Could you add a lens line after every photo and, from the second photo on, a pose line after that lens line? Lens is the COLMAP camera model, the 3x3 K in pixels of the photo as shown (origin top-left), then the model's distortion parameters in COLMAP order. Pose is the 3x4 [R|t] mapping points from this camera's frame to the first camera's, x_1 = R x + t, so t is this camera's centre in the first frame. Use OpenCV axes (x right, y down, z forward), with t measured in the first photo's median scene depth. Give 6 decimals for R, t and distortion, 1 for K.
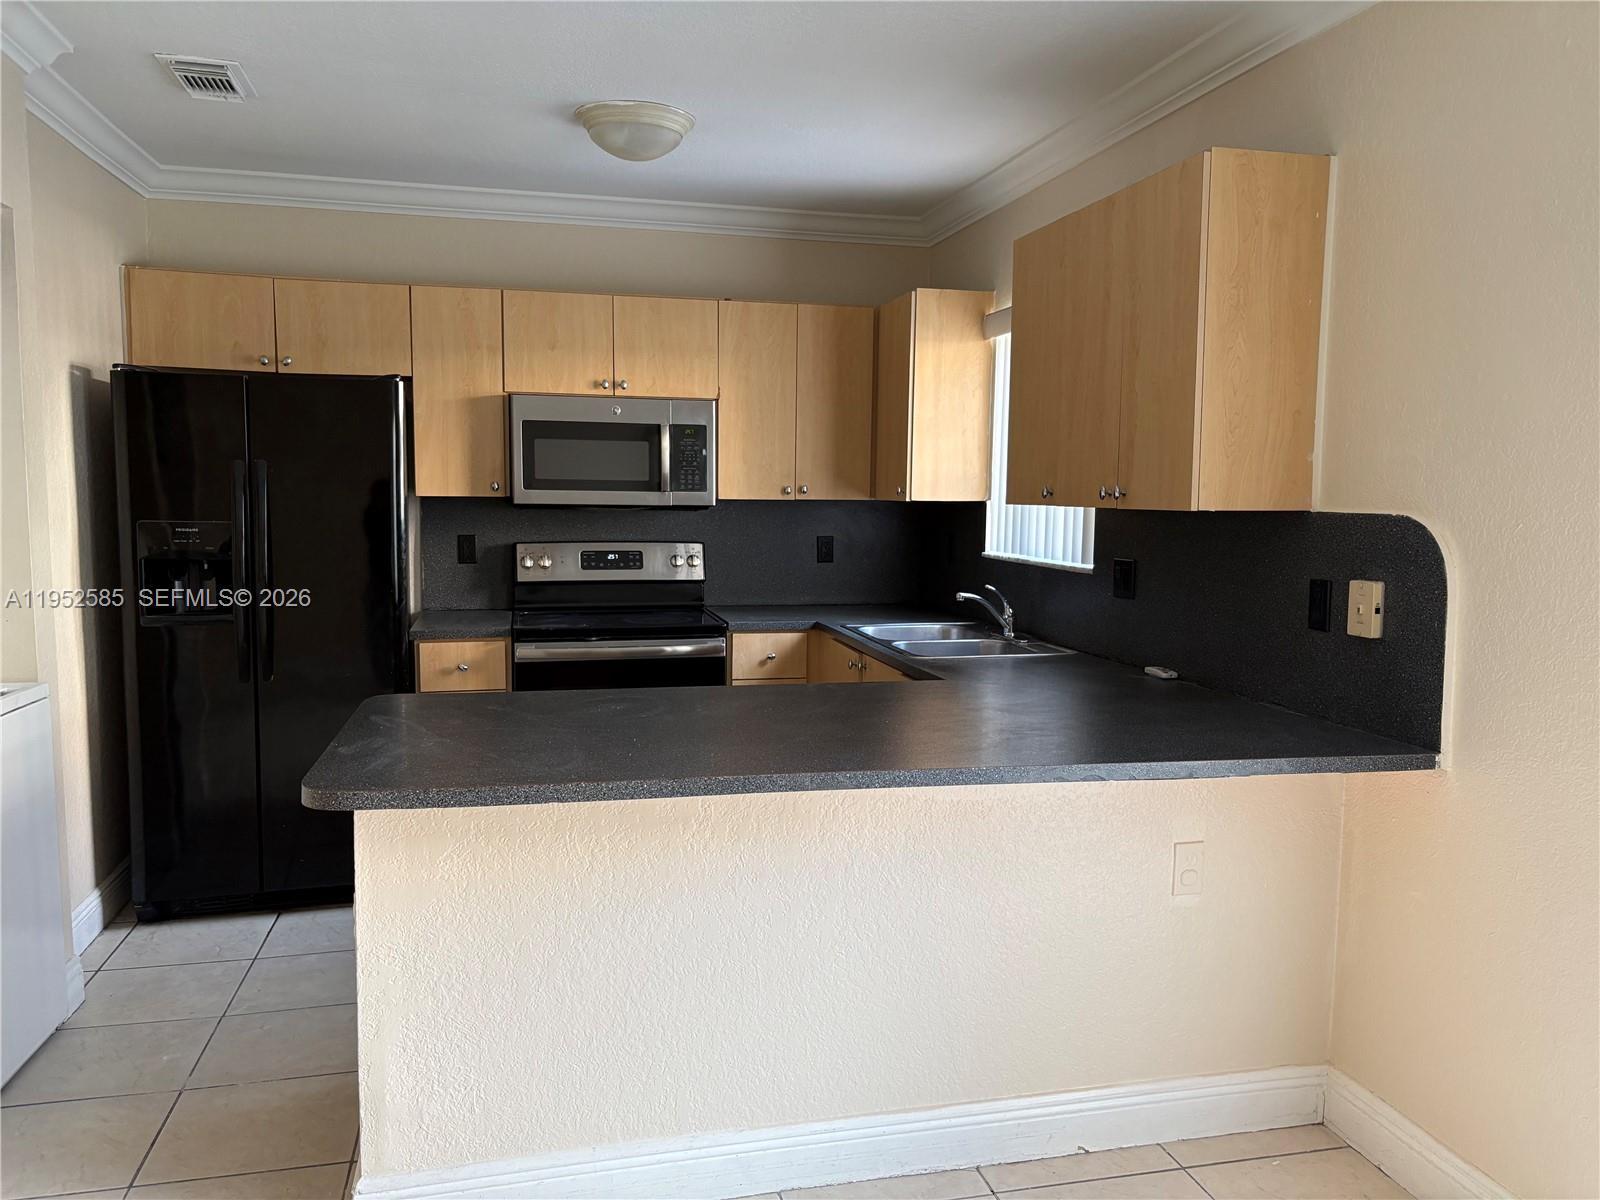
lens RADIAL K [[1219.0, 0, 825.0], [0, 1219.0, 594.0], [0, 0, 1]] dist [0.080492, -0.083317]
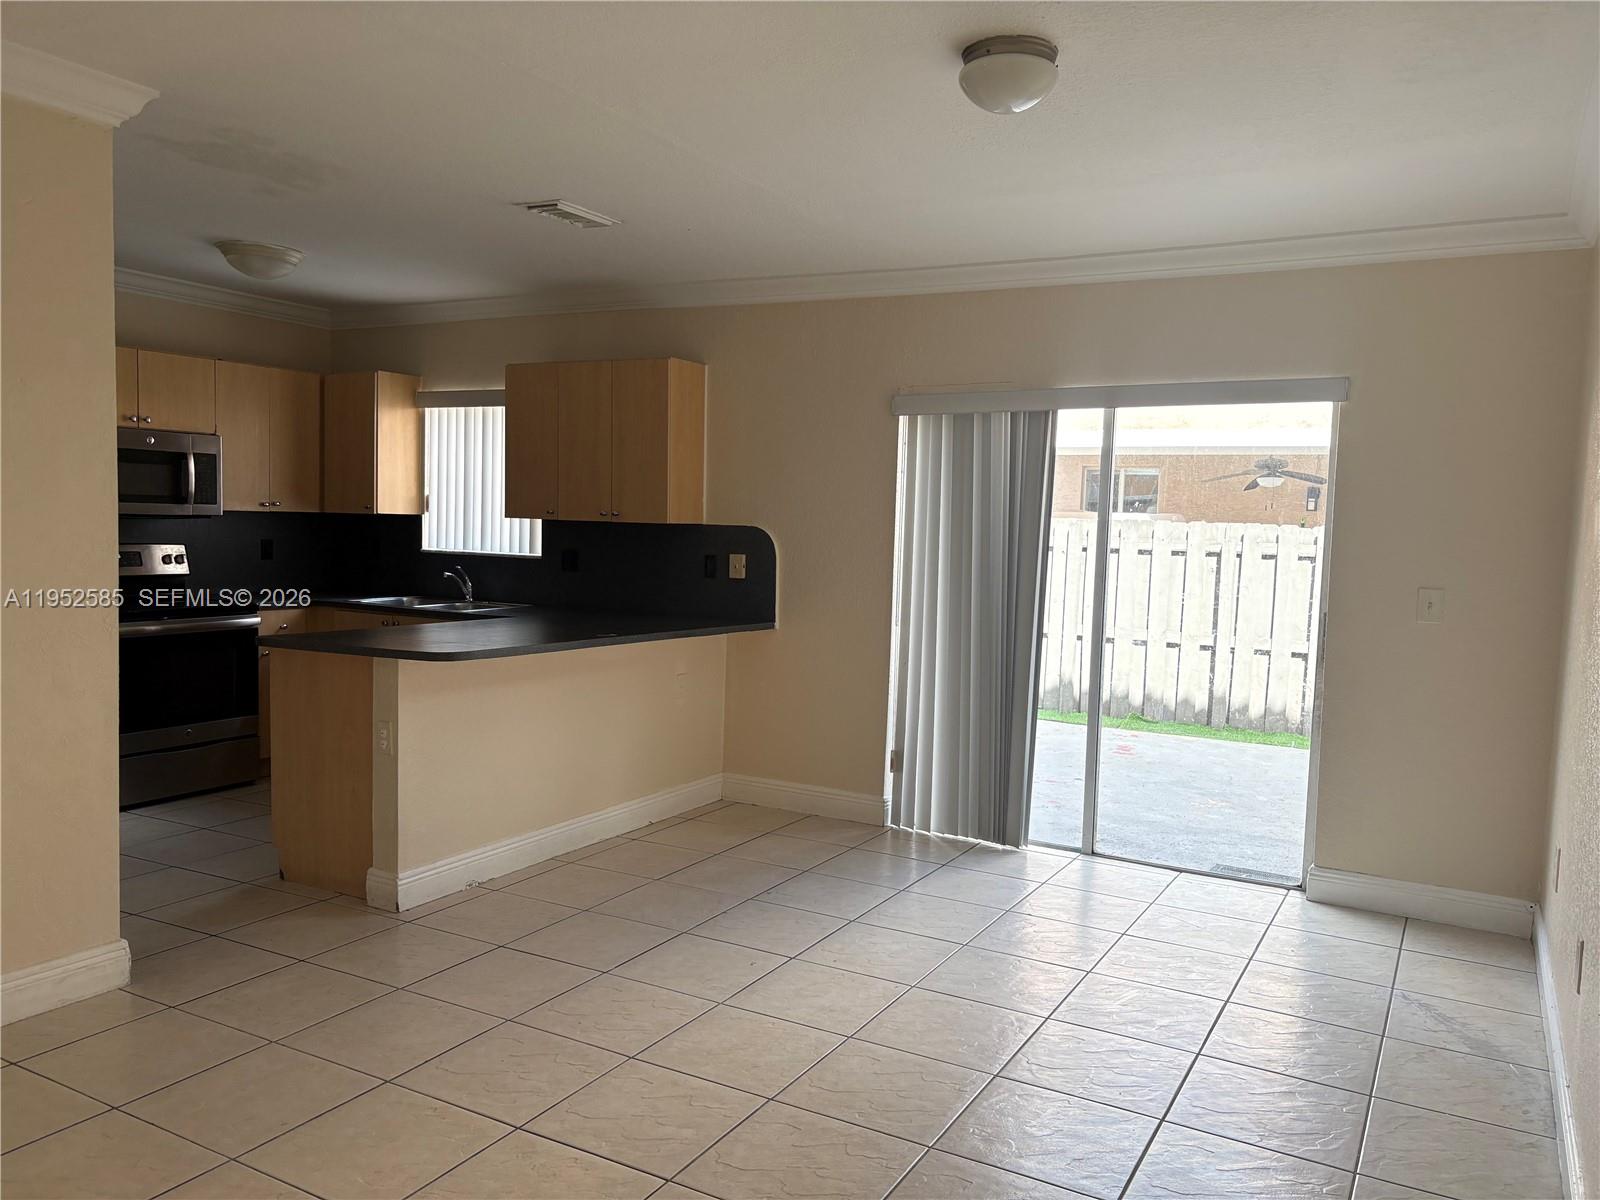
lens RADIAL K [[1211.7, 0, 800.0], [0, 1211.7, 600.0], [0, 0, 1]] dist [0.001413, 0.002491]
pose [[0.696180, -0.037899, 0.716866, -0.587834], [0.040353, 0.999092, 0.013631, 0.026003], [-0.716732, 0.019438, 0.697077, -0.352491]]
